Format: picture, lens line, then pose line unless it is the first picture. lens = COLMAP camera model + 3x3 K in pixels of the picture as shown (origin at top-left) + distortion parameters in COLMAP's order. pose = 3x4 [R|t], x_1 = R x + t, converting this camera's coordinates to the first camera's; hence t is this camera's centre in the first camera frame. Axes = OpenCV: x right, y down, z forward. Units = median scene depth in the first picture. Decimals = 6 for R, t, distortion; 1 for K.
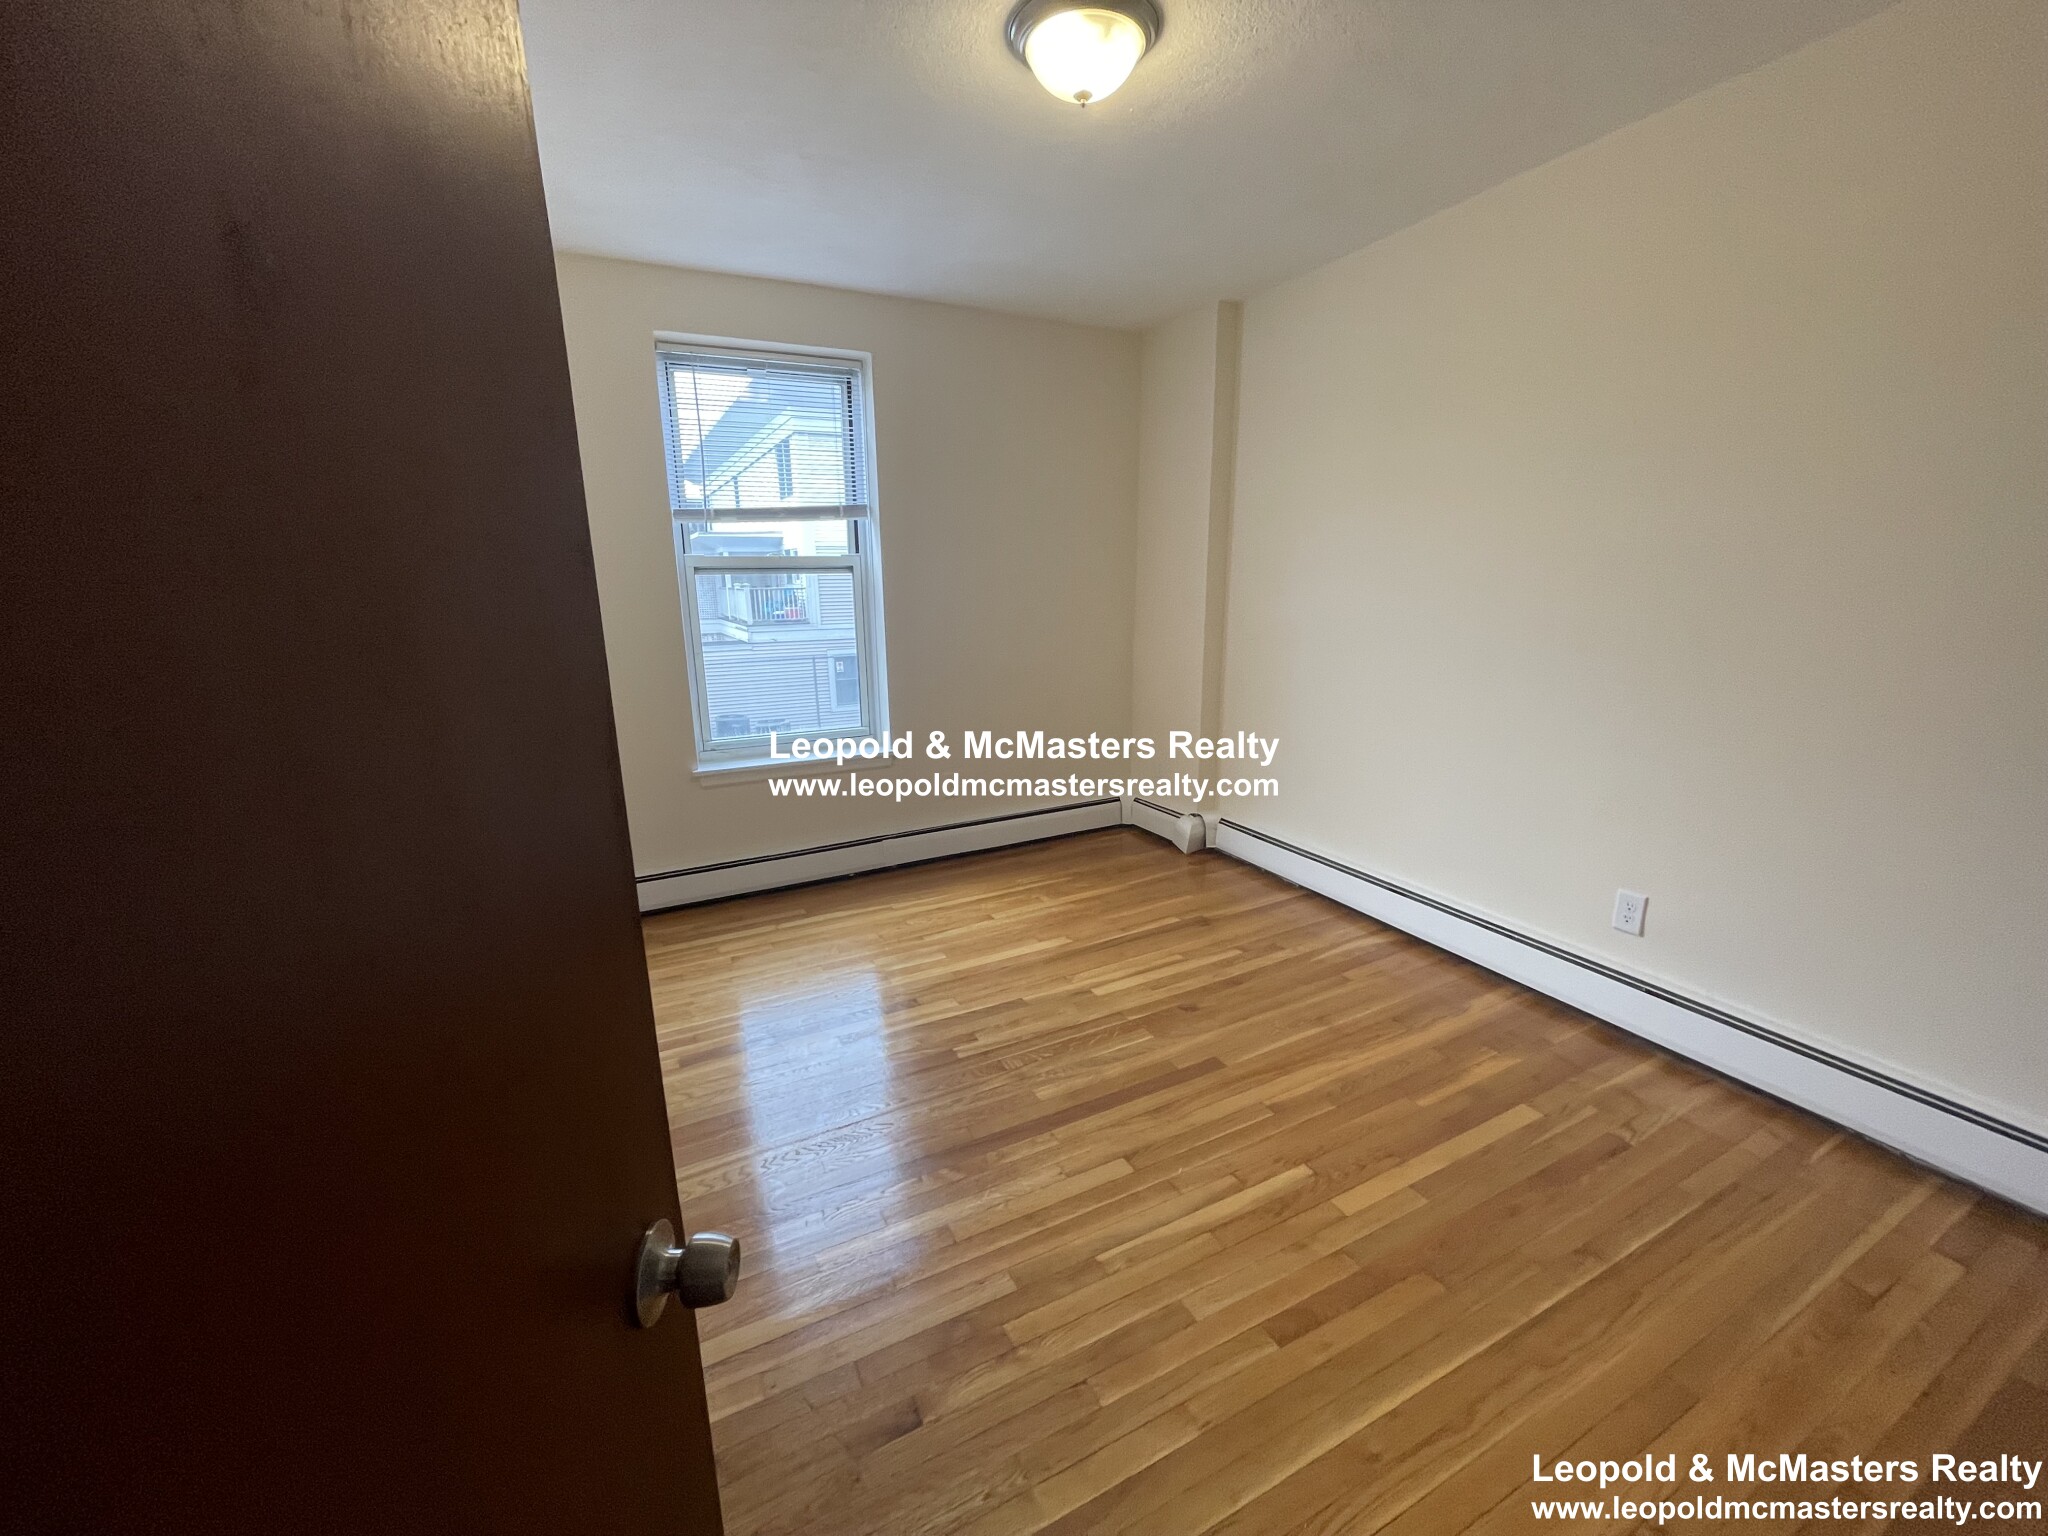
lens RADIAL K [[830.1, 0, 1014.5], [0, 830.1, 779.5], [0, 0, 1]] dist [0.004060, -0.000701]
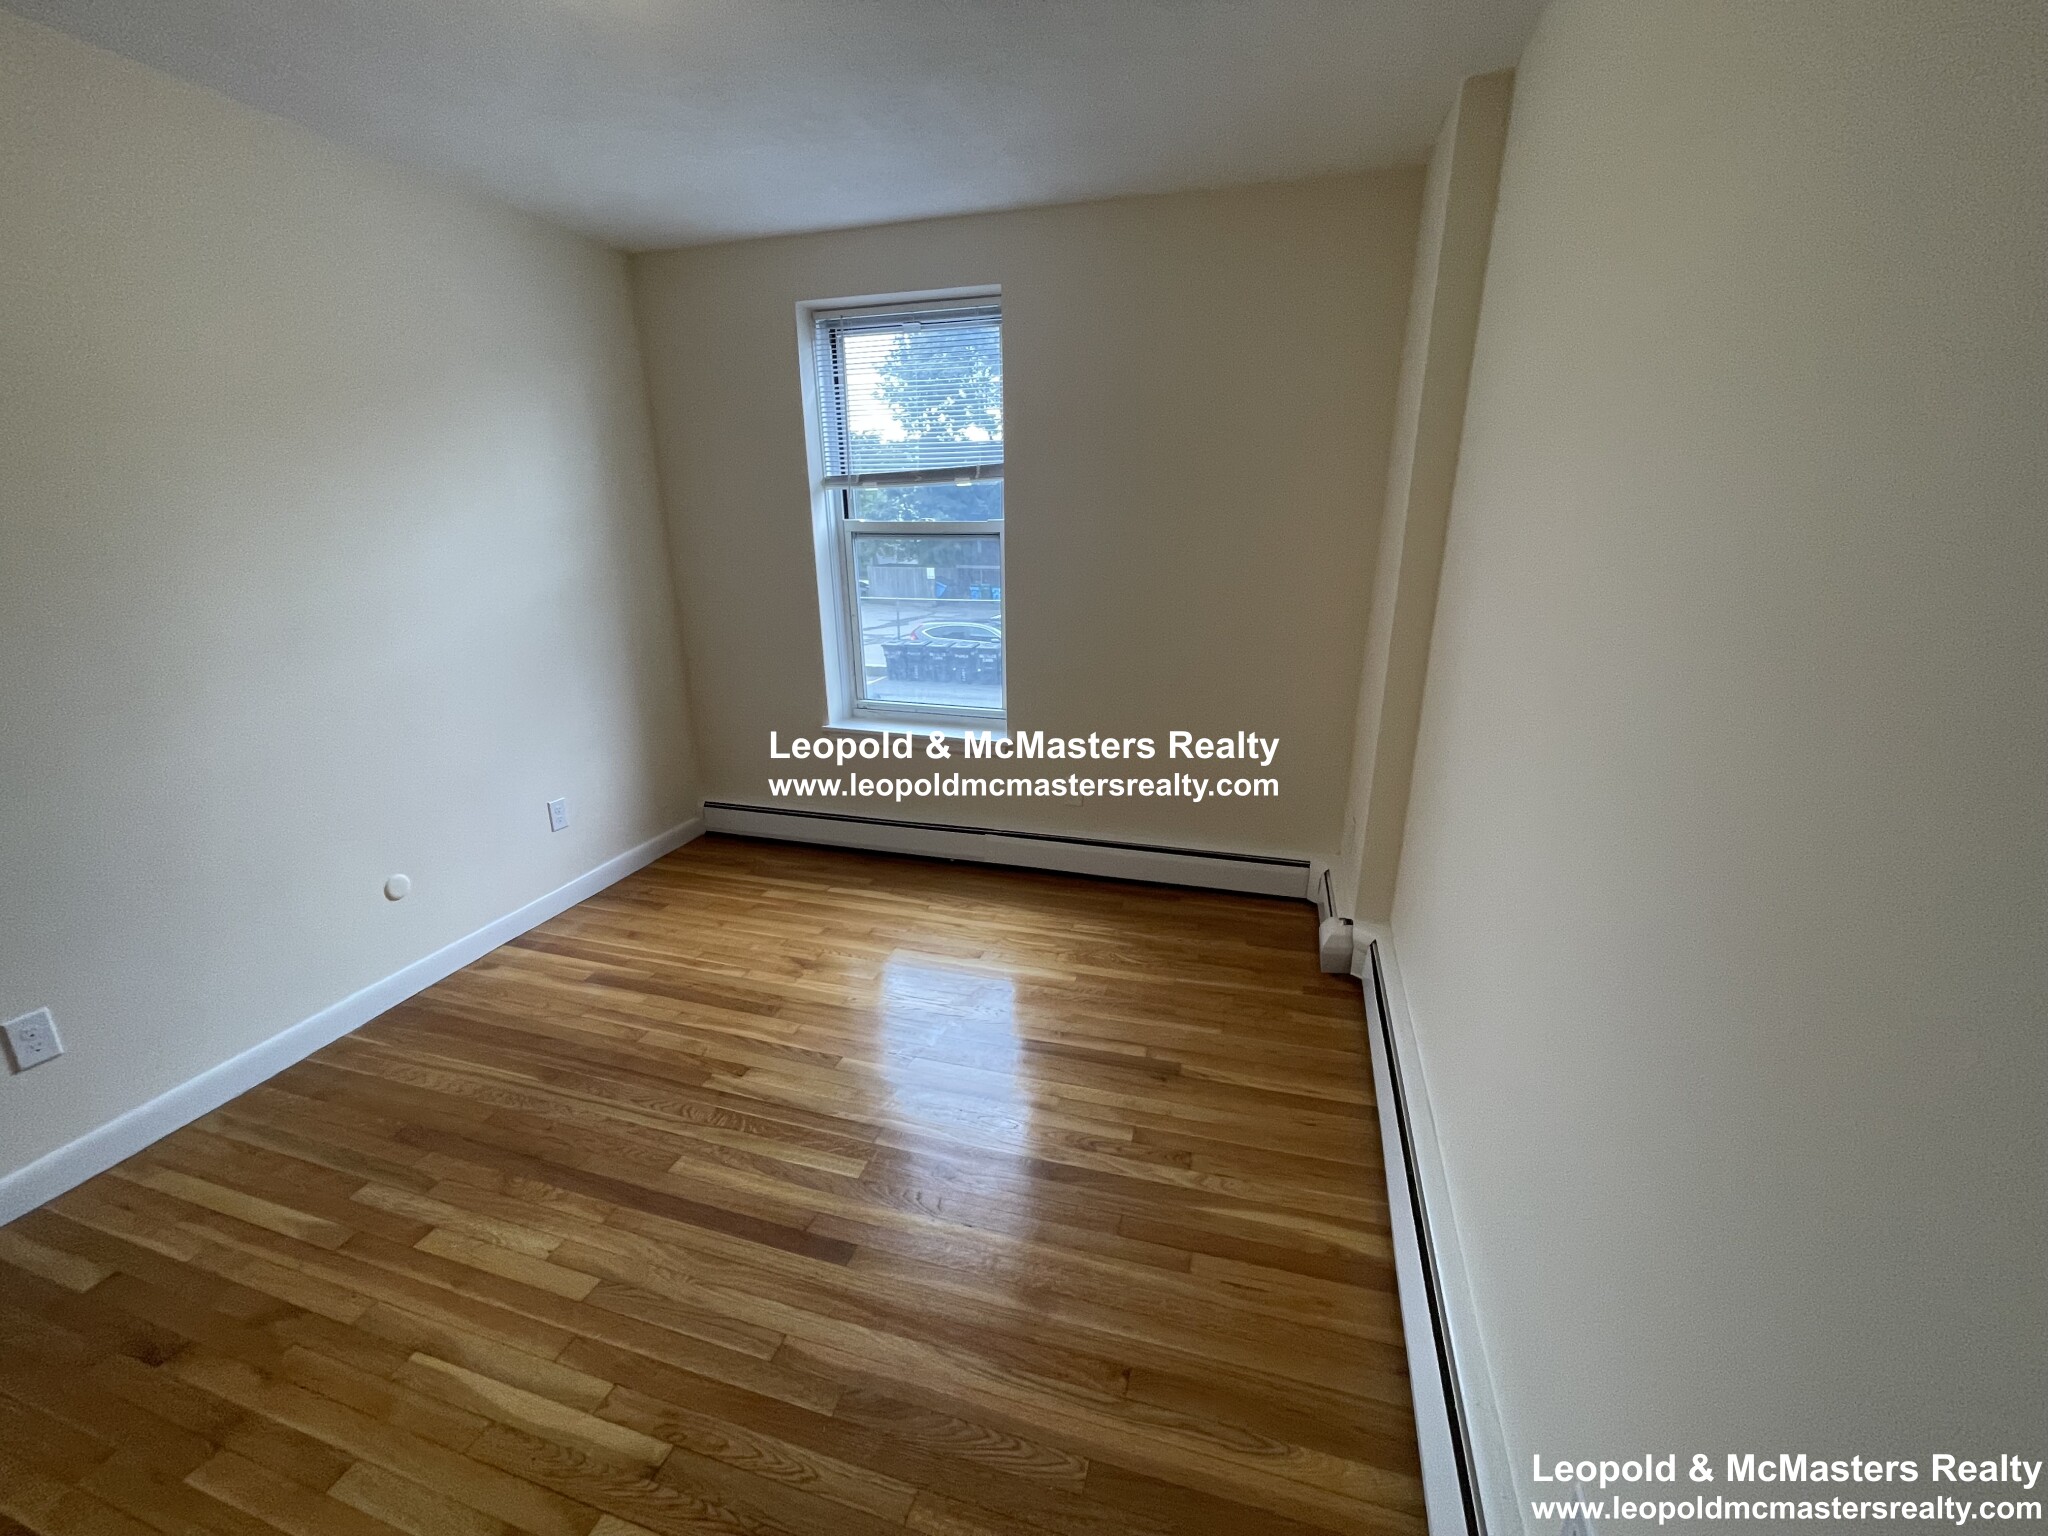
lens RADIAL K [[830.1, 0, 1017.1], [0, 830.1, 773.0], [0, 0, 1]] dist [0.004060, -0.000701]
pose [[0.720027, 0.219101, -0.658449, 0.538928], [-0.173797, 0.975544, 0.134565, -0.144504], [0.671830, 0.017546, 0.740498, 0.397241]]
